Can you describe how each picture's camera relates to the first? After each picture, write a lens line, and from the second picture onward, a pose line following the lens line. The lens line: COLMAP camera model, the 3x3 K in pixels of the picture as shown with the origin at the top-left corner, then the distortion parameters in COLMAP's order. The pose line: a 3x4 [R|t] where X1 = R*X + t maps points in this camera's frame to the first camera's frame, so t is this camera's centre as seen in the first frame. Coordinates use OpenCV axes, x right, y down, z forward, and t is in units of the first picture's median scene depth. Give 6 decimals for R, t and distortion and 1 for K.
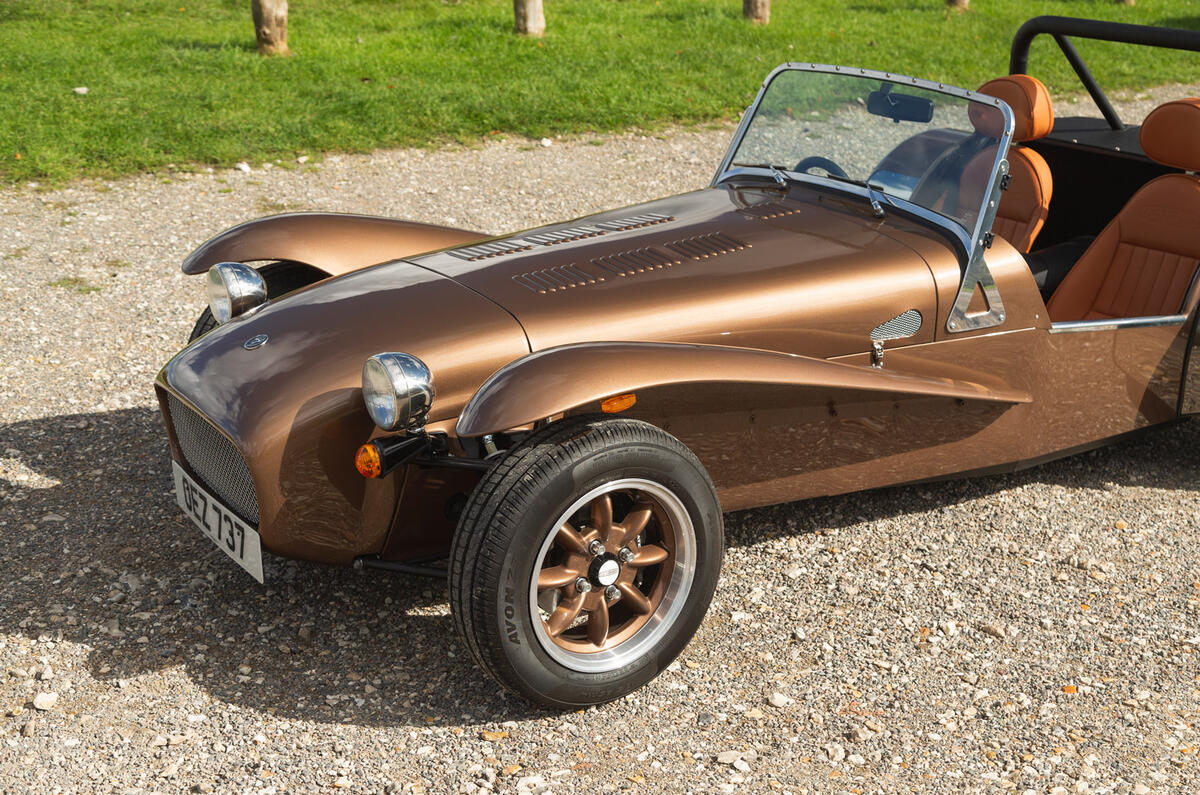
lens RADIAL K [[1648.3, 0, 594.3], [0, 1648.3, 397.5], [0, 0, 1]] dist [0.020664, 0.000000]
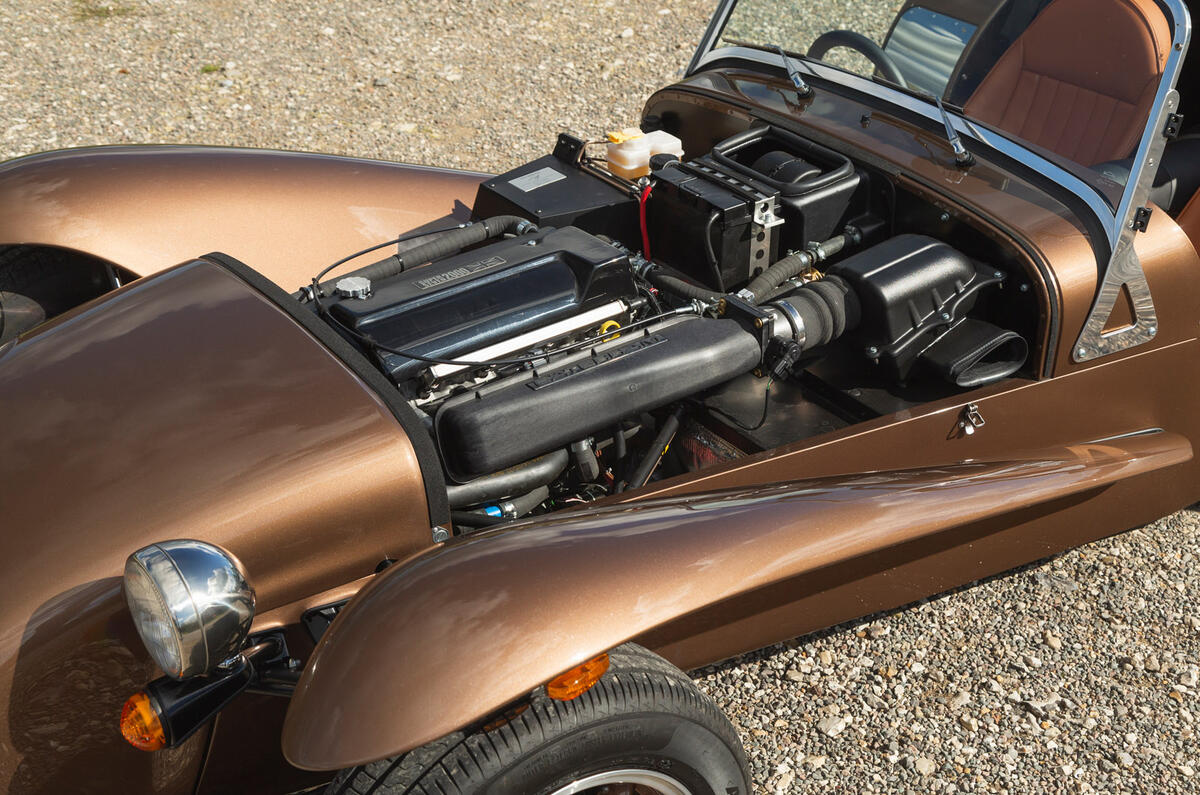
lens RADIAL K [[1648.3, 0, 608.2], [0, 1648.3, 398.0], [0, 0, 1]] dist [0.020664, 0.000000]
pose [[0.998391, -0.027417, 0.049641, 0.000371], [0.017495, 0.981578, 0.190259, -0.149376], [-0.053943, -0.189084, 0.980478, 0.368911]]
